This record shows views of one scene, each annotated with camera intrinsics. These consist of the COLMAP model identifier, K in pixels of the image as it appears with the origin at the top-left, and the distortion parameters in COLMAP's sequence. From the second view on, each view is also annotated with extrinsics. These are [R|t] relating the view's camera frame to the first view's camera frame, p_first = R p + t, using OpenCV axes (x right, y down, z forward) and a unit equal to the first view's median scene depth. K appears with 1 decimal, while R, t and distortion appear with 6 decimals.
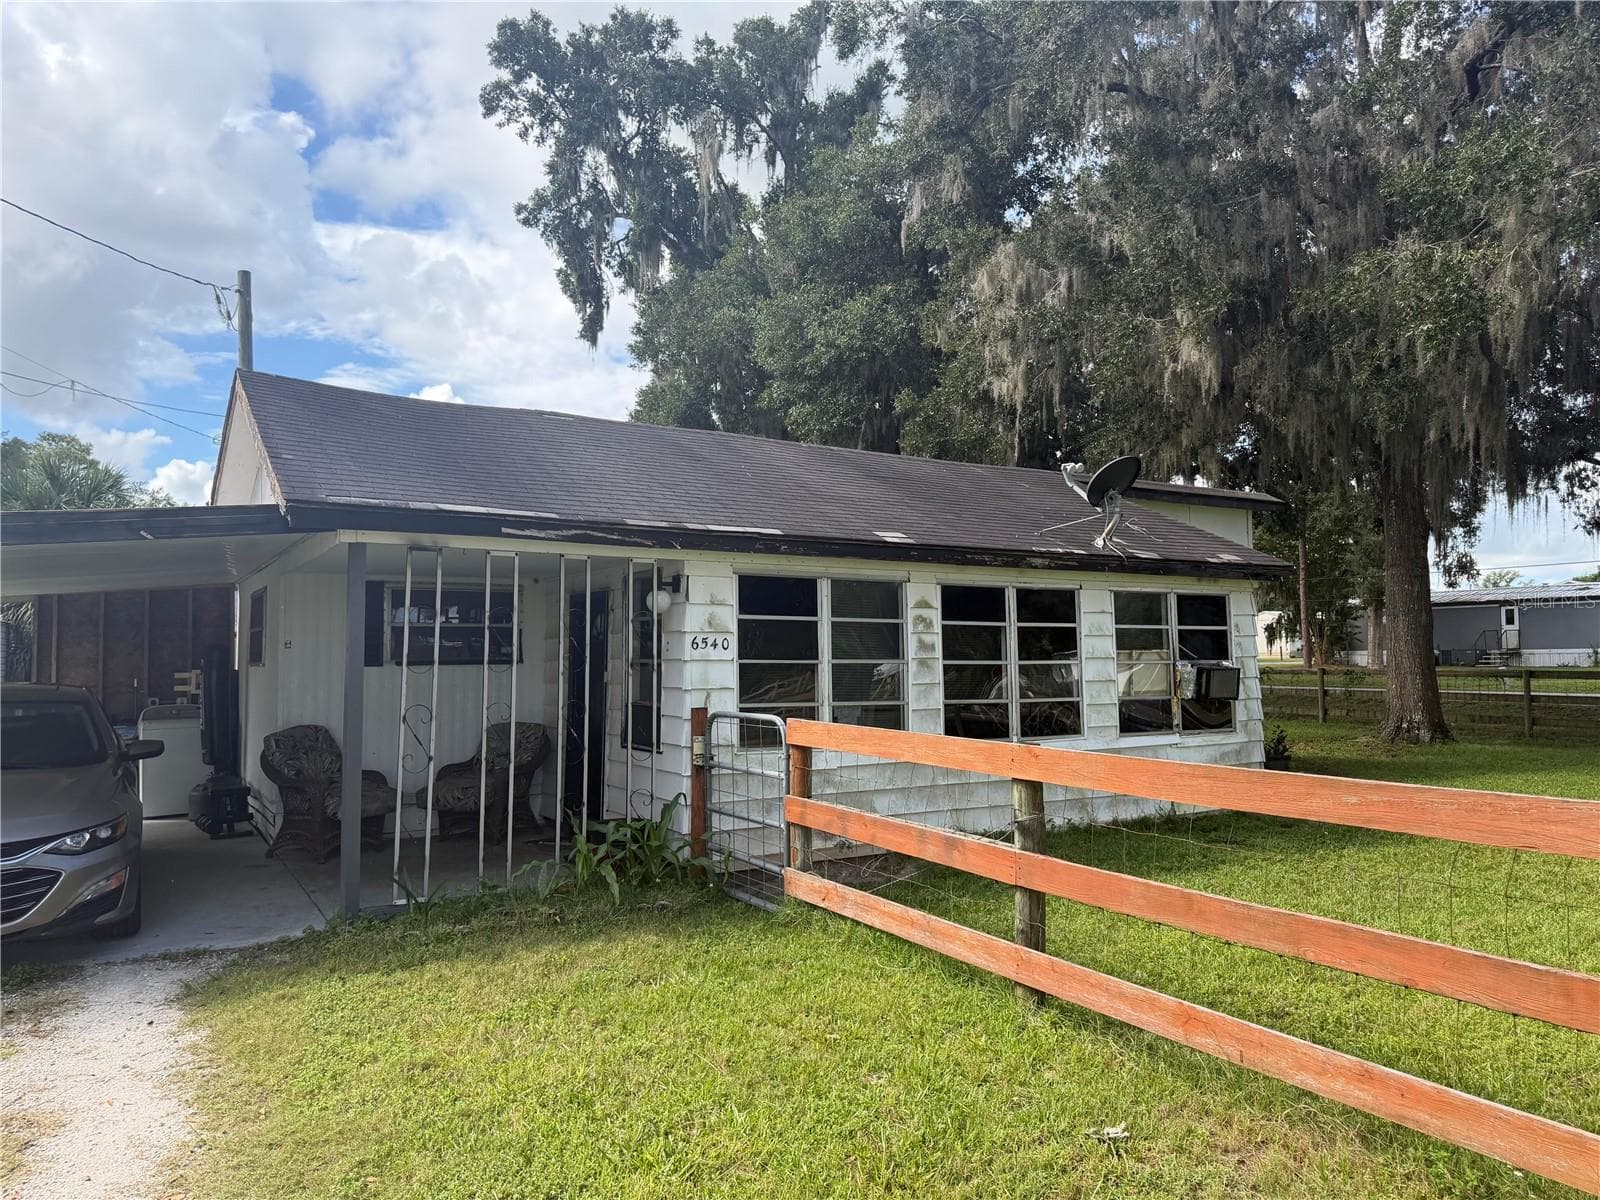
lens RADIAL K [[1121.3, 0, 800.0], [0, 1121.3, 600.0], [0, 0, 1]] dist [0.127570, -0.223701]
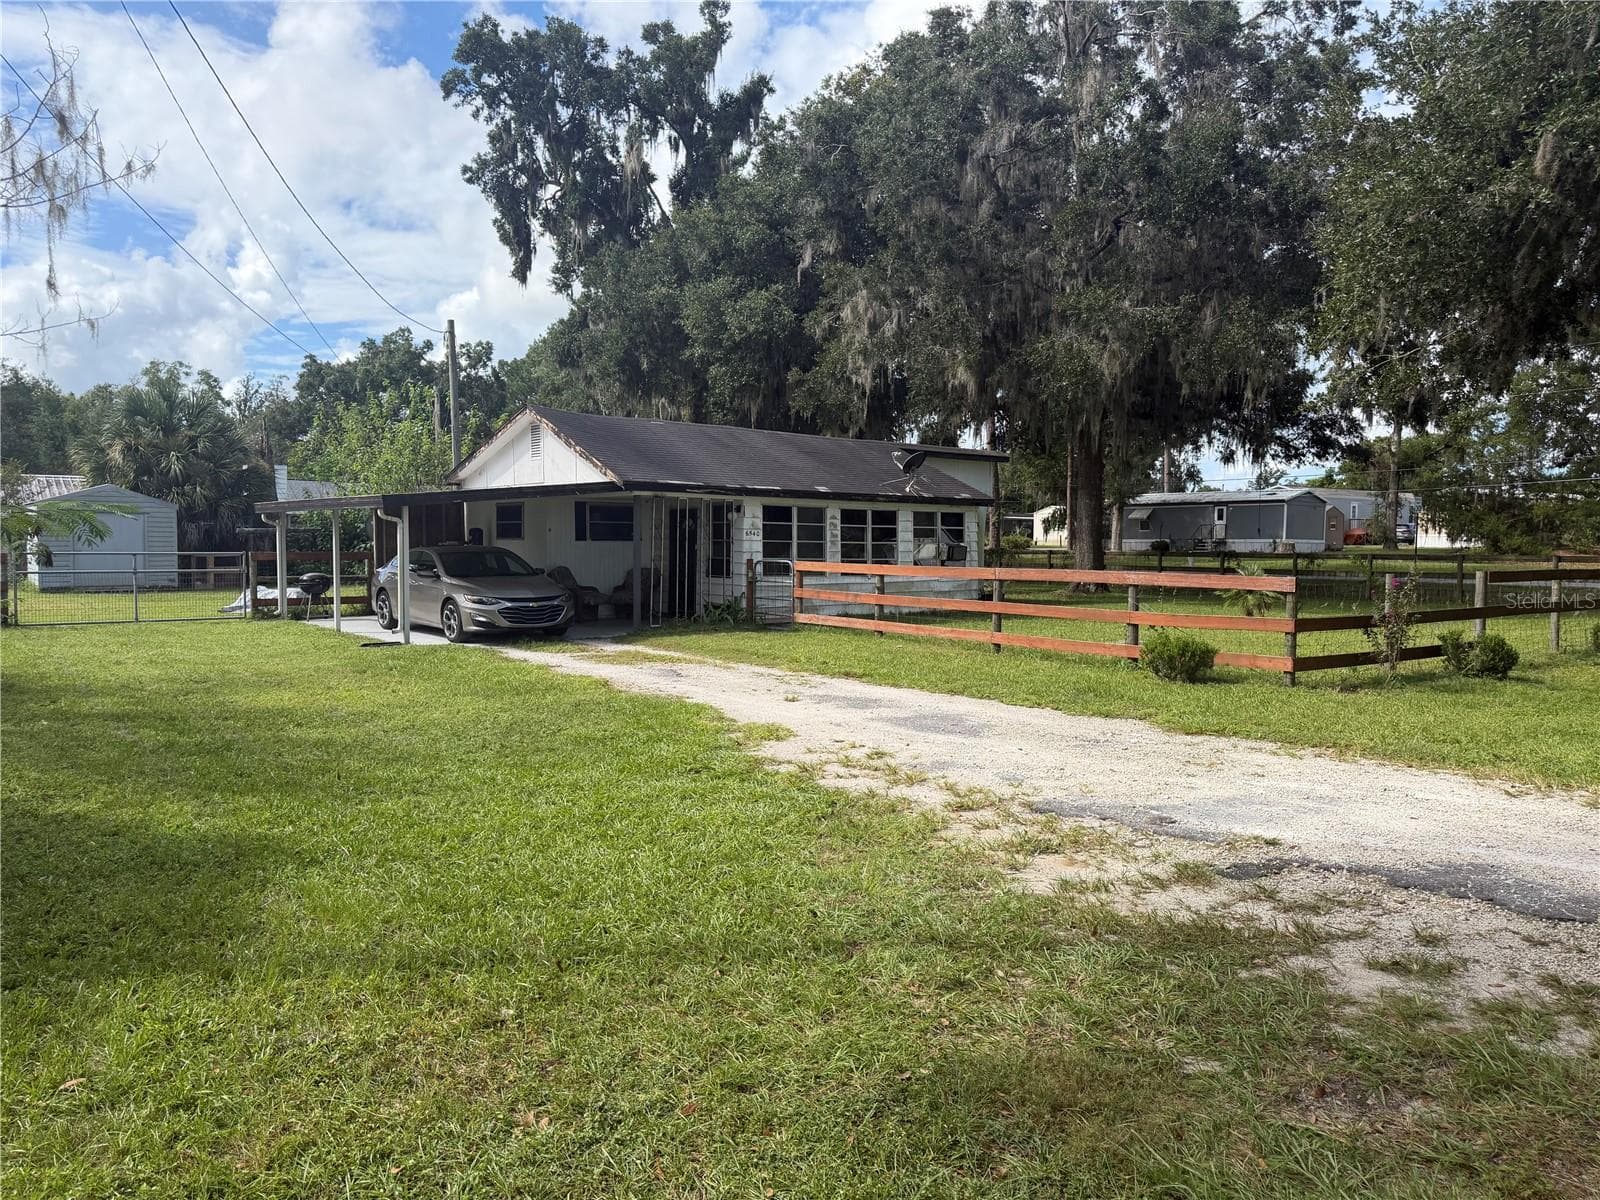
lens RADIAL K [[1121.3, 0, 800.0], [0, 1121.3, 600.0], [0, 0, 1]] dist [0.127570, -0.223701]
pose [[0.988670, 0.003548, 0.150062, -0.156696], [-0.018922, 0.994692, 0.101142, -0.030462], [-0.148906, -0.102835, 0.983490, -0.662288]]
